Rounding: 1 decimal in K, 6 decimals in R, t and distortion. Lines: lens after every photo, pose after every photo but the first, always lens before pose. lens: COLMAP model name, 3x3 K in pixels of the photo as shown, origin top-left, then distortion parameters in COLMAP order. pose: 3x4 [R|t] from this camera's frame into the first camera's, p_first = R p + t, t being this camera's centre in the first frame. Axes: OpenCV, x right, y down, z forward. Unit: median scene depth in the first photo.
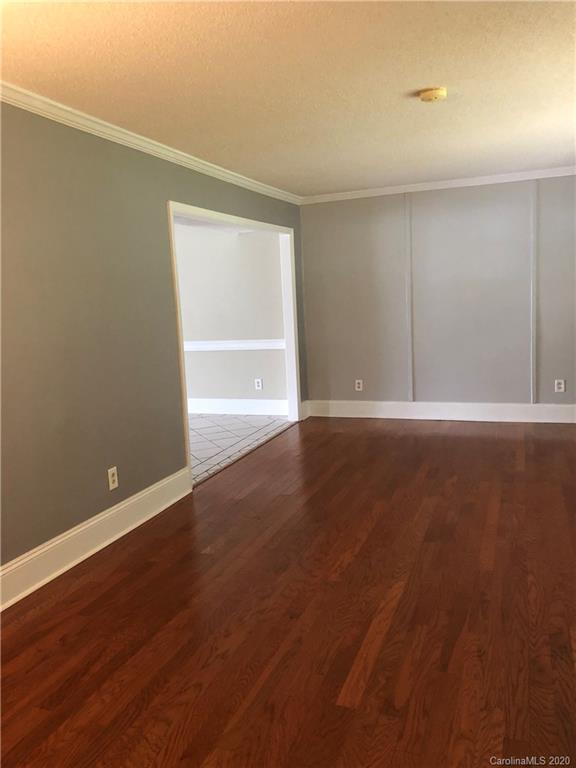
lens RADIAL K [[622.7, 0, 283.6], [0, 622.7, 384.4], [0, 0, 1]] dist [0.004109, -0.000822]
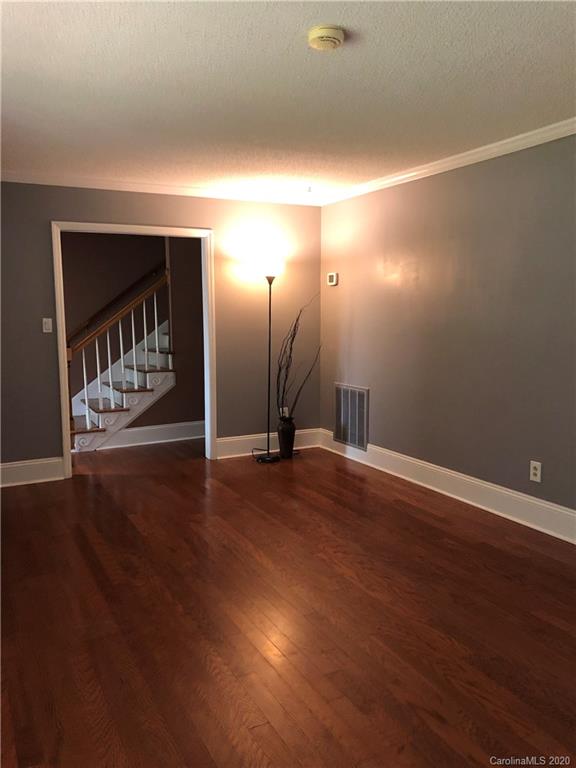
lens RADIAL K [[622.7, 0, 282.8], [0, 622.7, 385.2], [0, 0, 1]] dist [0.004109, -0.000822]
pose [[-0.667140, 0.147344, -0.730215, 0.804455], [-0.064748, 0.965064, 0.253888, -0.243387], [0.742113, 0.216659, -0.634292, 1.406124]]
